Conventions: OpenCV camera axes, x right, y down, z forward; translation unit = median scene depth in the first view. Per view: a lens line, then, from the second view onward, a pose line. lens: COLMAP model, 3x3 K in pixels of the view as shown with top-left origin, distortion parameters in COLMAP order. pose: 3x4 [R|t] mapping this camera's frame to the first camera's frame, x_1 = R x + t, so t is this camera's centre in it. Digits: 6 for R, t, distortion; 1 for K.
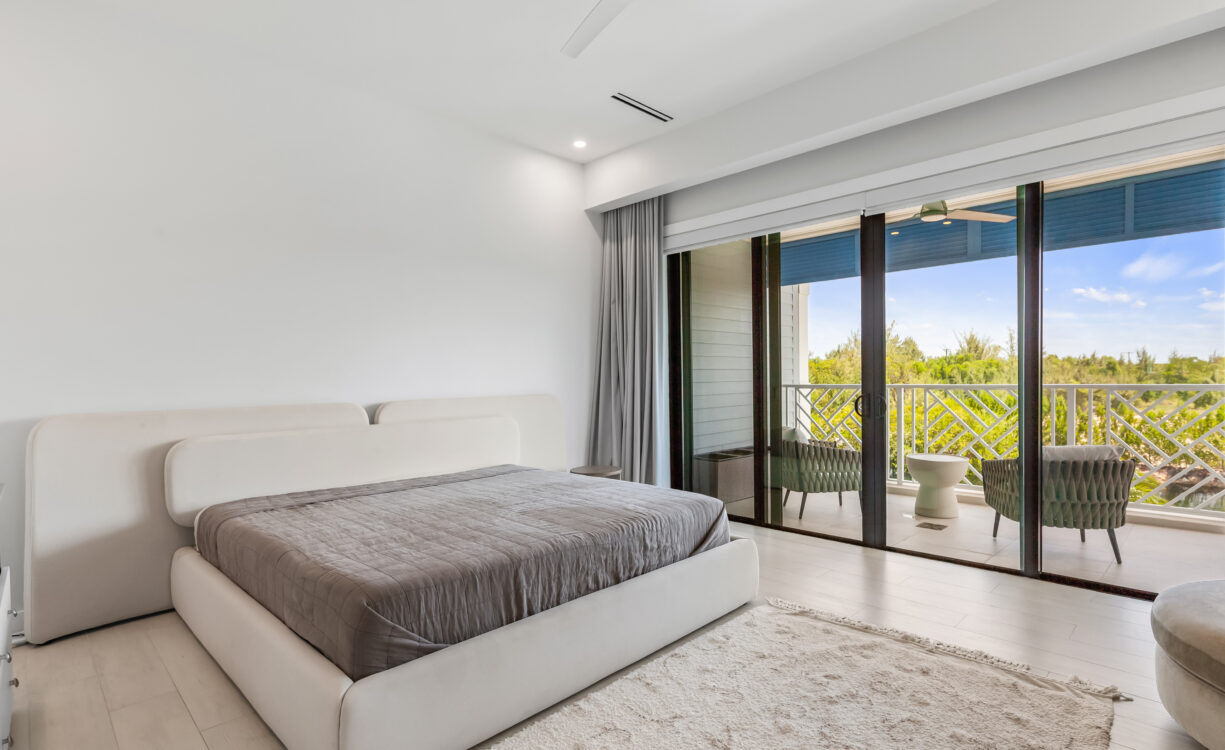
lens RADIAL K [[587.4, 0, 662.1], [0, 587.4, 393.3], [0, 0, 1]] dist [0.014819, -0.000167]
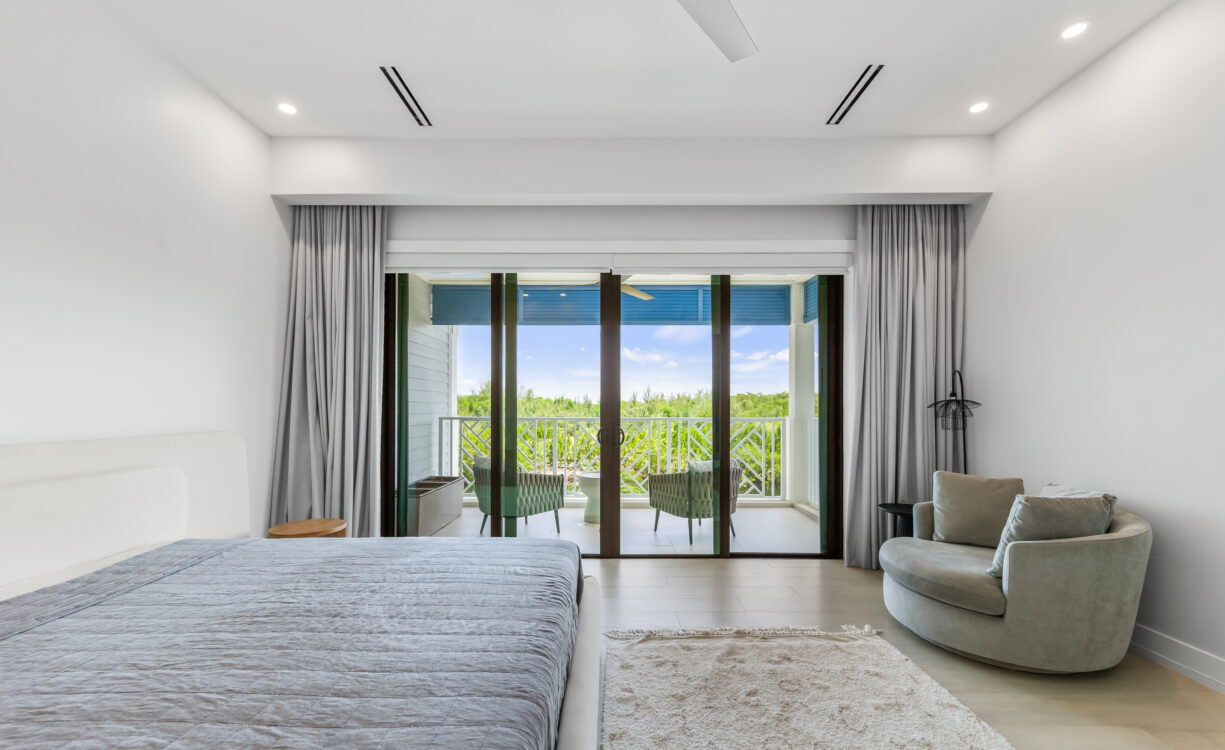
lens RADIAL K [[476.6, 0, 612.2], [0, 476.6, 406.8], [0, 0, 1]] dist [0.011567, -0.000091]
pose [[0.742798, 0.015685, 0.669331, -0.241857], [0.007923, 0.999450, -0.032212, -0.005497], [-0.669468, 0.029230, 0.742265, 0.253672]]
